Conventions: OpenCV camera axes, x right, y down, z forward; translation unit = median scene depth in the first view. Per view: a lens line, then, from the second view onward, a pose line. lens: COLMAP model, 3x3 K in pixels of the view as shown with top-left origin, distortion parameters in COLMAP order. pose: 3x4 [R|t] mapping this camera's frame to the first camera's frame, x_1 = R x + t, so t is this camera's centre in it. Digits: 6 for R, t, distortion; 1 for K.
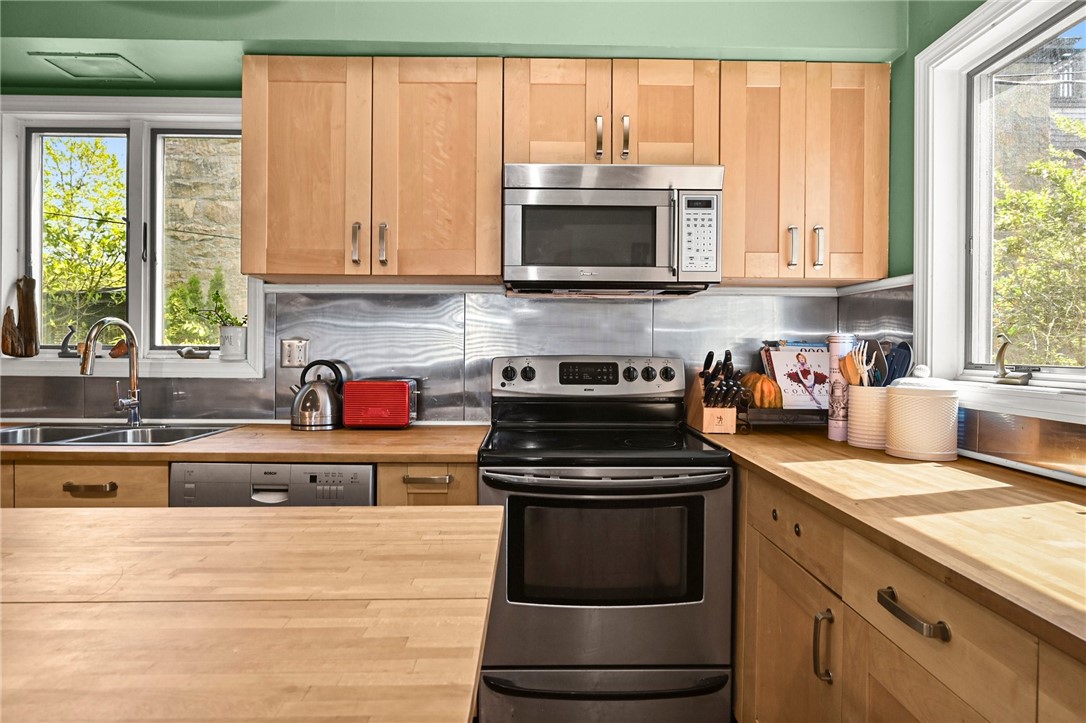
lens RADIAL K [[595.4, 0, 546.2], [0, 595.4, 353.9], [0, 0, 1]] dist [-0.000364, -0.000271]
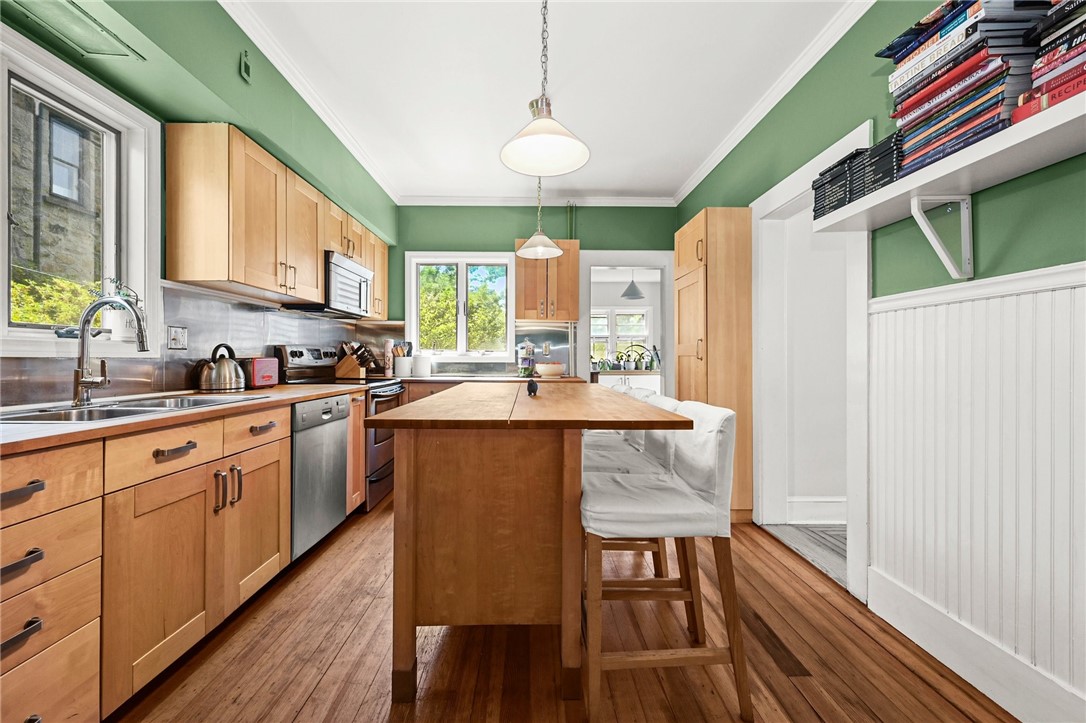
lens RADIAL K [[433.1, 0, 541.2], [0, 433.1, 358.8], [0, 0, 1]] dist [0.001868, 0.000163]
pose [[-0.005093, -0.007545, 0.999959, -1.535193], [0.006487, 0.999950, 0.007578, 0.046912], [-0.999966, 0.006525, -0.005044, 0.279142]]
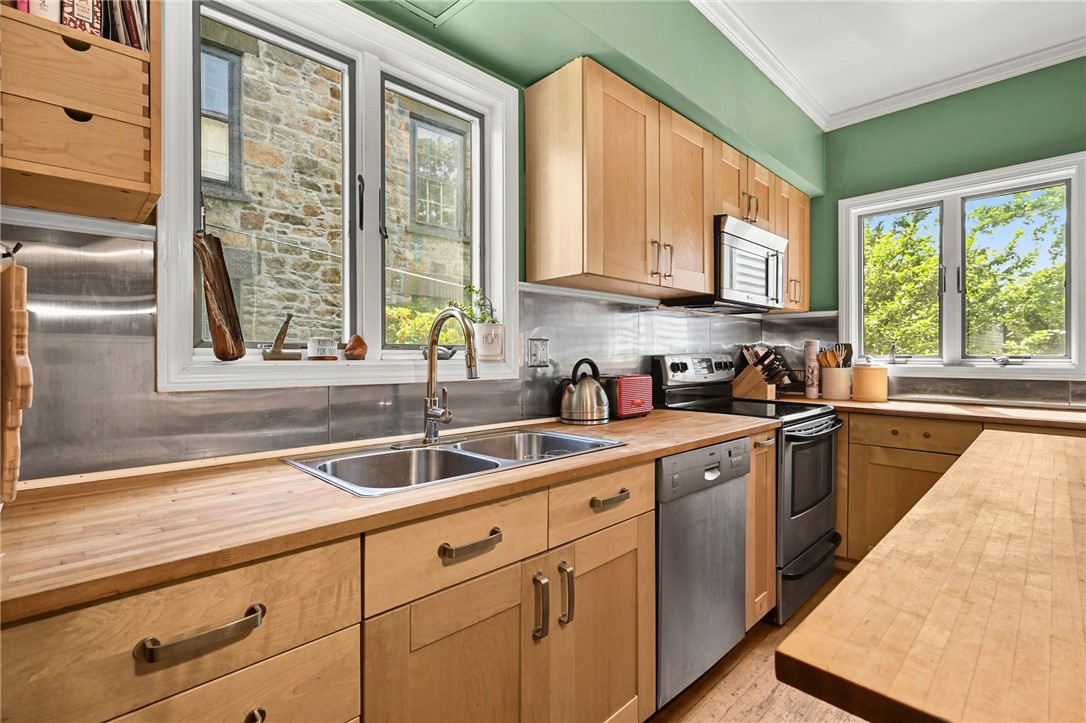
lens RADIAL K [[504.5, 0, 545.7], [0, 504.5, 356.2], [0, 0, 1]] dist [-0.000820, -0.000079]
pose [[0.722240, -0.008434, 0.691591, -1.152133], [0.012758, 0.999918, -0.001129, 0.006675], [-0.691525, 0.009638, 0.722288, 0.432865]]
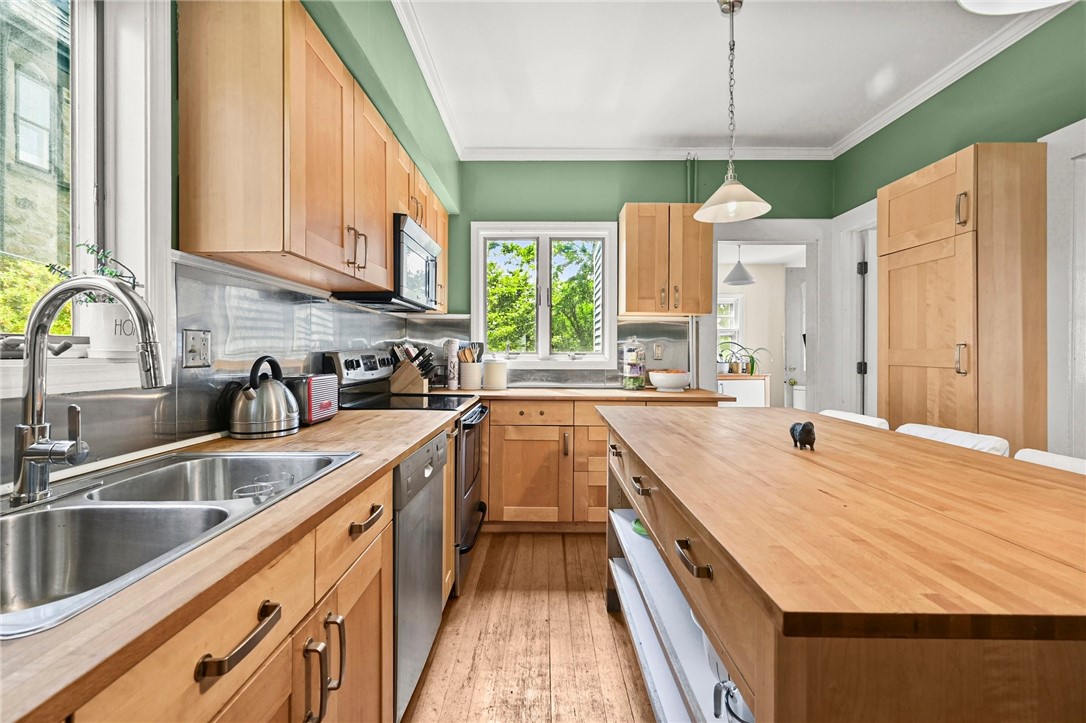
lens RADIAL K [[477.4, 0, 543.2], [0, 477.4, 354.0], [0, 0, 1]] dist [-0.000857, 0.001711]
pose [[0.015028, -0.011160, 0.999825, -1.167766], [0.006938, 0.999915, 0.011057, 0.002739], [-0.999863, 0.006771, 0.015104, 0.639109]]
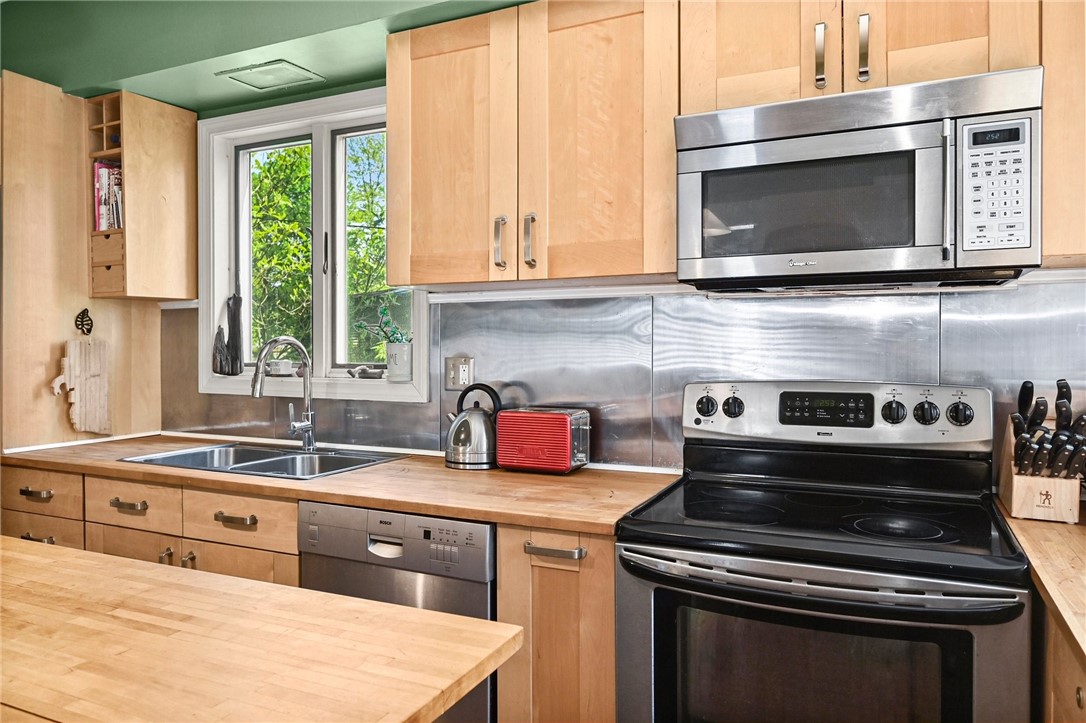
lens RADIAL K [[747.8, 0, 541.6], [0, 747.8, 353.1], [0, 0, 1]] dist [-0.002379, 0.000101]
pose [[0.894658, -0.003034, -0.446740, 0.180437], [0.003240, 0.999995, -0.000305, -0.034596], [0.446739, -0.001175, 0.894664, 0.119996]]
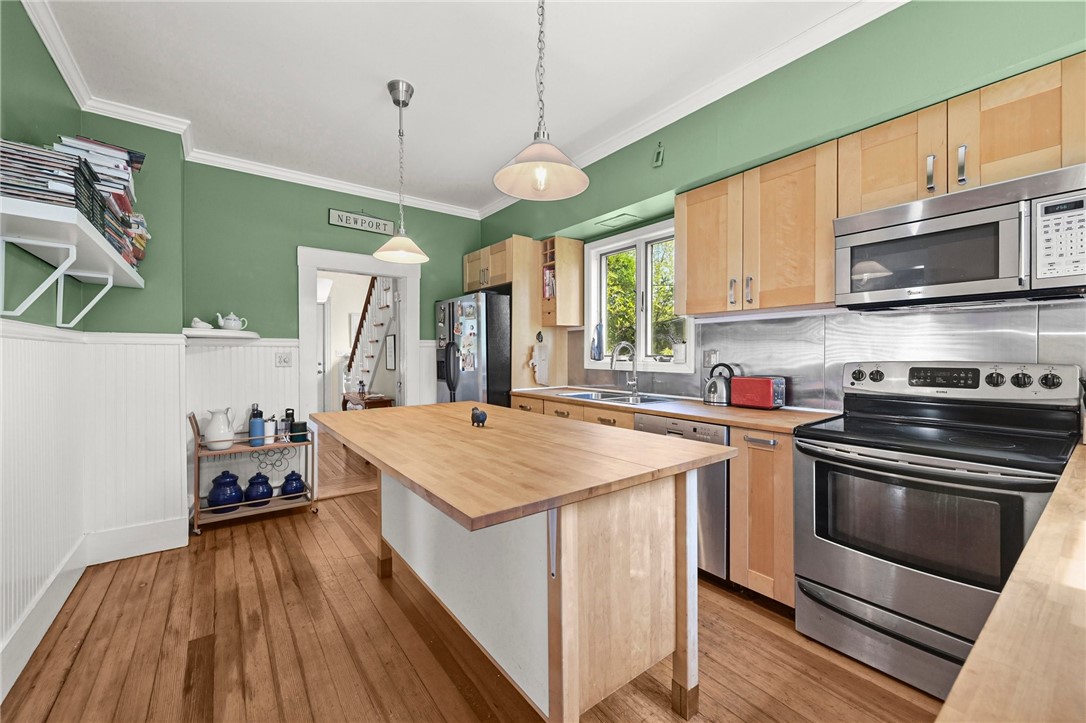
lens RADIAL K [[433.1, 0, 542.3], [0, 433.1, 355.8], [0, 0, 1]] dist [0.001868, 0.000163]
pose [[0.585862, -0.003717, -0.810402, 0.327658], [-0.001720, 0.999982, -0.005831, -0.002787], [0.810409, 0.004810, 0.585845, -0.107403]]
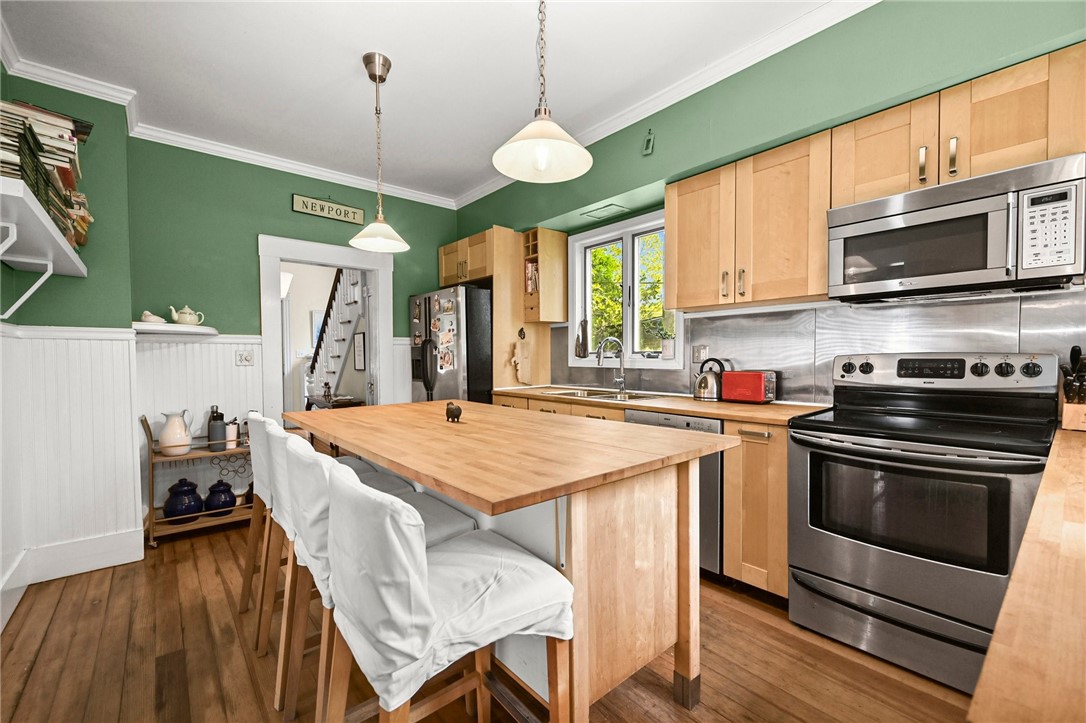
lens RADIAL K [[454.1, 0, 542.0], [0, 454.1, 367.1], [0, 0, 1]] dist [0.002130, 0.000366]
pose [[0.634765, 0.008604, -0.772657, 0.305823], [0.002701, 0.999907, 0.013354, 0.018316], [0.772700, -0.010563, 0.634683, -0.146517]]
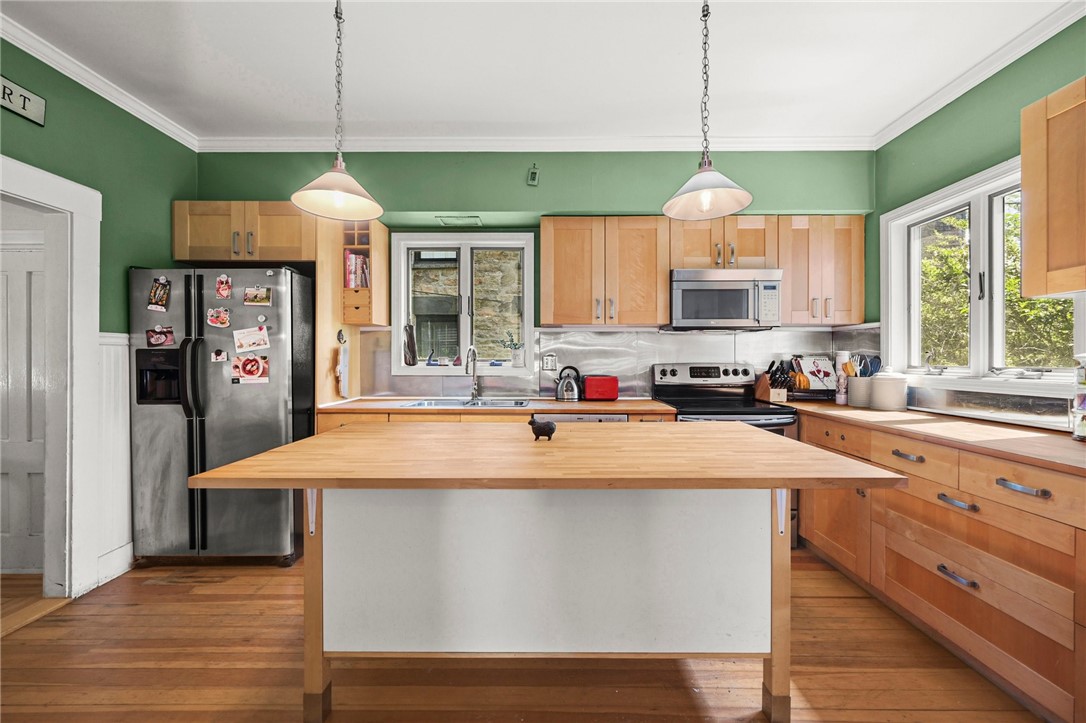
lens RADIAL K [[433.1, 0, 545.1], [0, 433.1, 361.8], [0, 0, 1]] dist [0.001868, 0.000163]
pose [[0.999668, -0.006649, -0.024900, -0.461658], [0.006506, 0.999962, -0.005845, 0.003383], [0.024938, 0.005681, 0.999673, -0.478345]]
